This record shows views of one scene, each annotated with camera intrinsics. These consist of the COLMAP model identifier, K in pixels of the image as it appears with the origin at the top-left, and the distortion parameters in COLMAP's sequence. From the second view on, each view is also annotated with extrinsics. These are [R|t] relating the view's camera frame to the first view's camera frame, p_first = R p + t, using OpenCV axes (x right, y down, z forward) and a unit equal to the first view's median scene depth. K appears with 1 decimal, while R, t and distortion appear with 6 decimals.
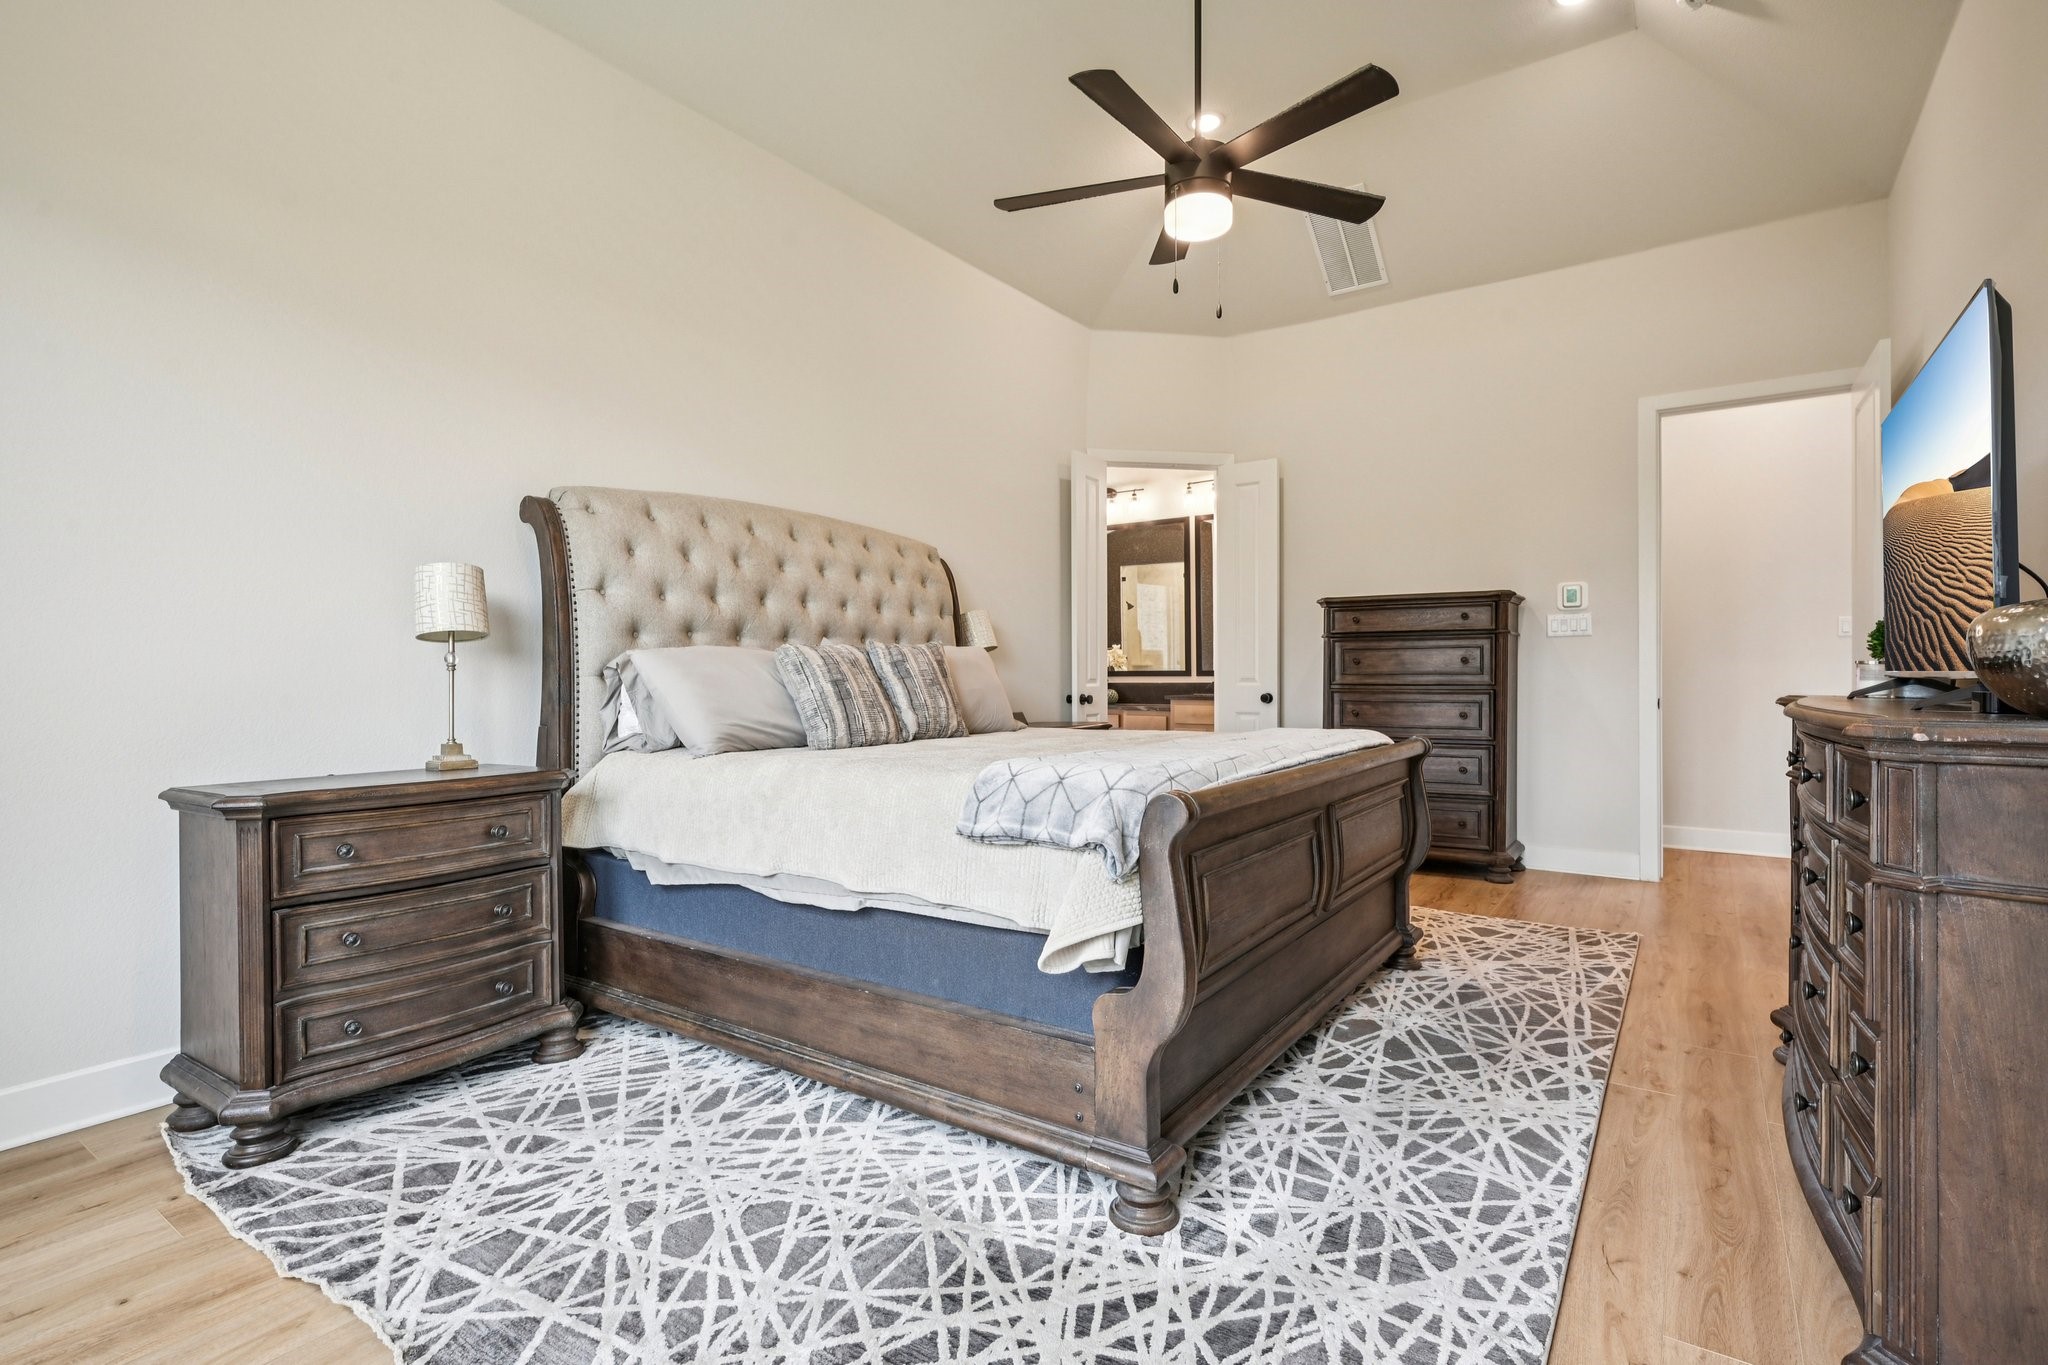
lens RADIAL K [[932.6, 0, 1034.8], [0, 932.6, 693.4], [0, 0, 1]] dist [-0.005228, -0.000559]
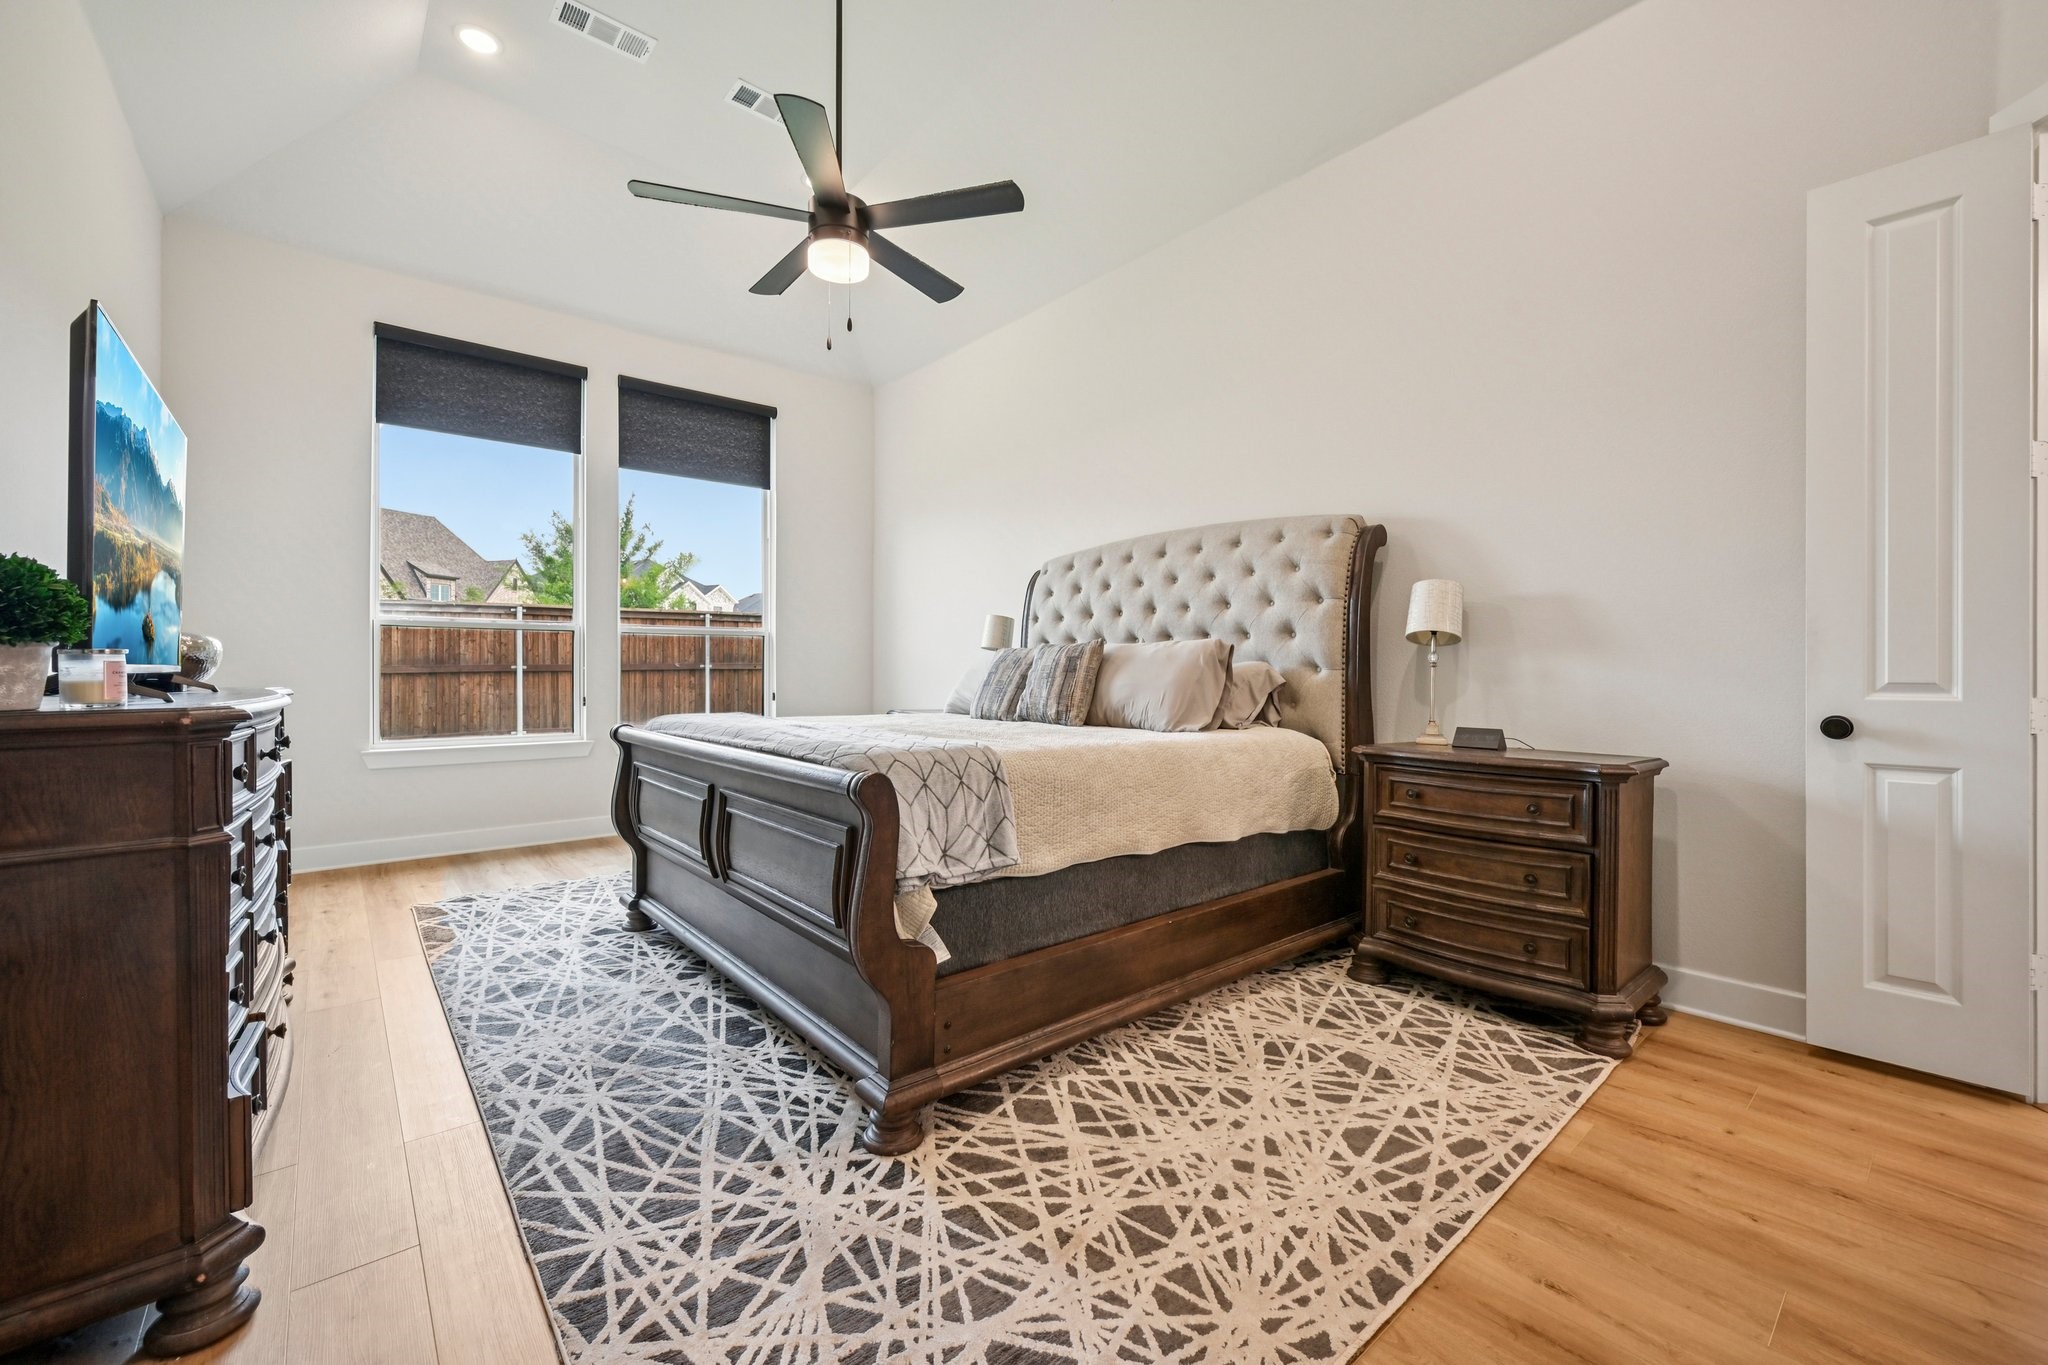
lens RADIAL K [[831.5, 0, 1034.3], [0, 831.5, 685.9], [0, 0, 1]] dist [-0.000449, 0.000449]
pose [[-0.242995, 0.017495, -0.969870, 1.136434], [-0.029411, 0.999245, 0.025394, -0.030929], [0.969582, 0.034696, -0.242297, 1.535336]]
